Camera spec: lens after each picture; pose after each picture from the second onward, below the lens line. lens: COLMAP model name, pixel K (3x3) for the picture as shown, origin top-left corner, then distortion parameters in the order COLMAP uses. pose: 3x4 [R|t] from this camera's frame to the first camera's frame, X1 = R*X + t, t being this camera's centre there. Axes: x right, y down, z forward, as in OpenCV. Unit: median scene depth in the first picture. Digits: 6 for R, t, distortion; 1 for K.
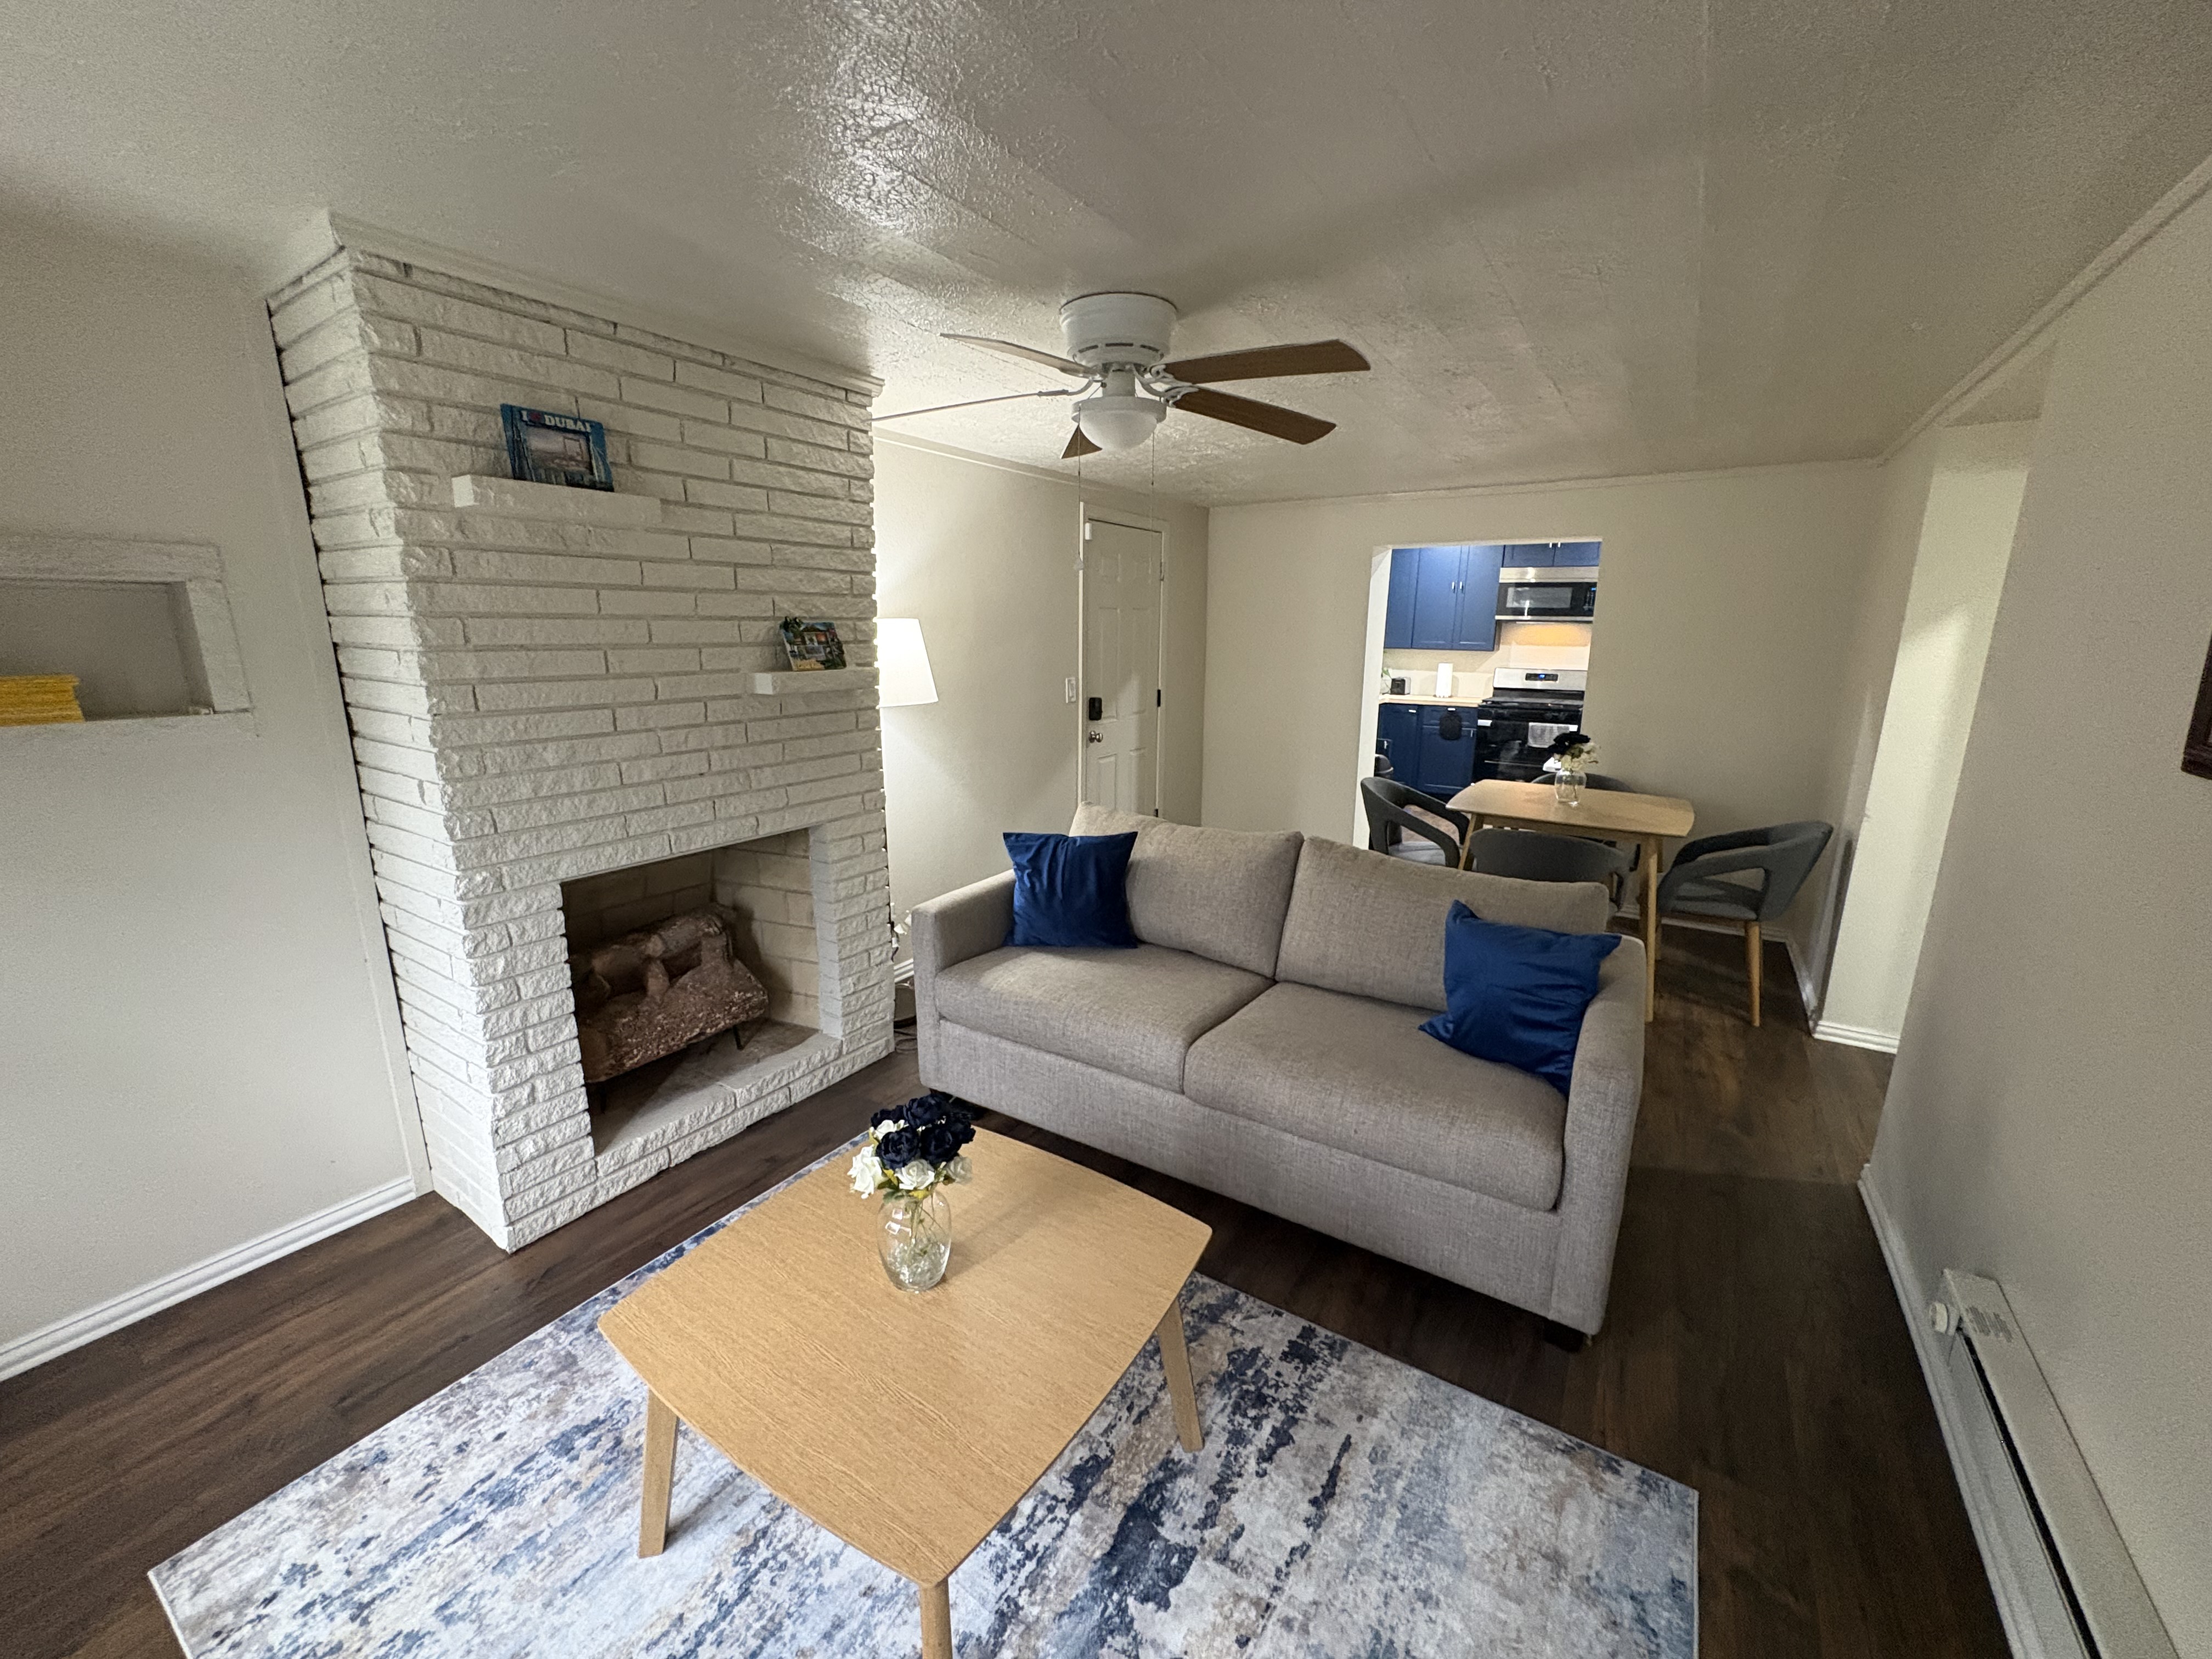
lens RADIAL K [[879.1, 0, 1103.7], [0, 879.1, 821.2], [0, 0, 1]] dist [0.004091, -0.000482]
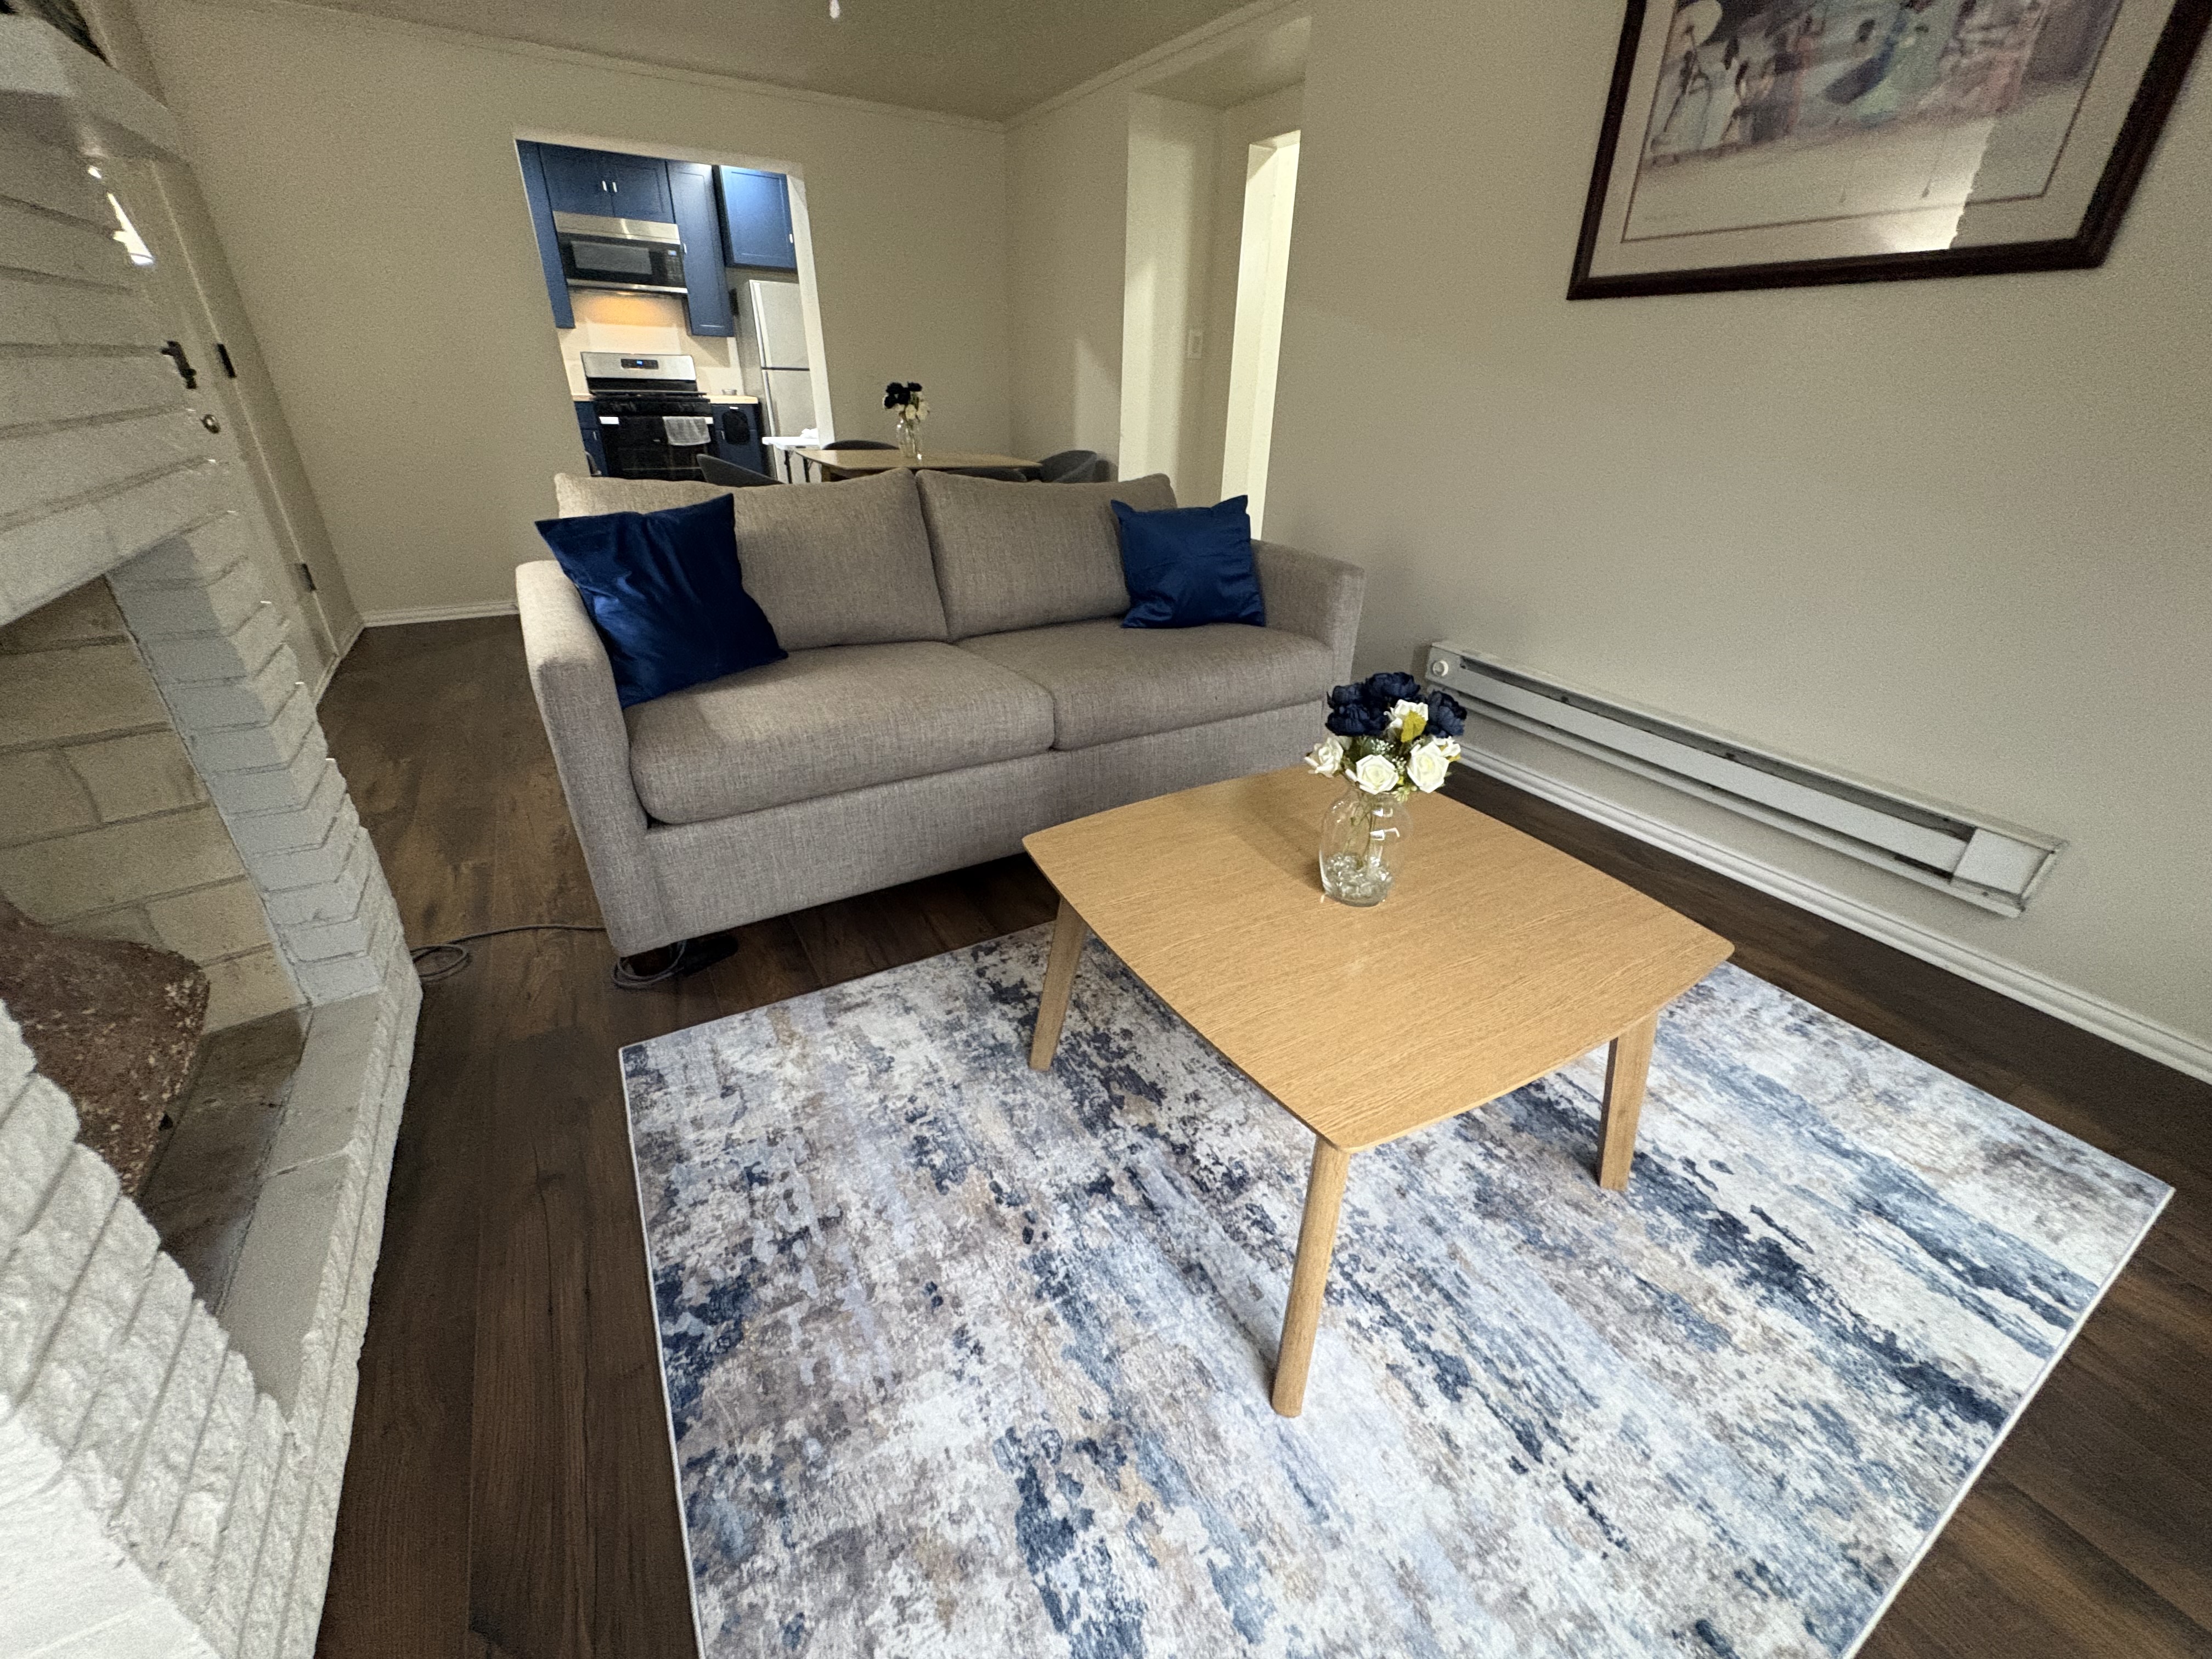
lens RADIAL K [[879.1, 0, 1108.3], [0, 879.1, 828.8], [0, 0, 1]] dist [0.004091, -0.000482]
pose [[0.445074, -0.404564, 0.798898, -0.982908], [0.172588, 0.914158, 0.366781, 0.101532], [-0.878705, -0.025364, 0.476691, 0.806522]]
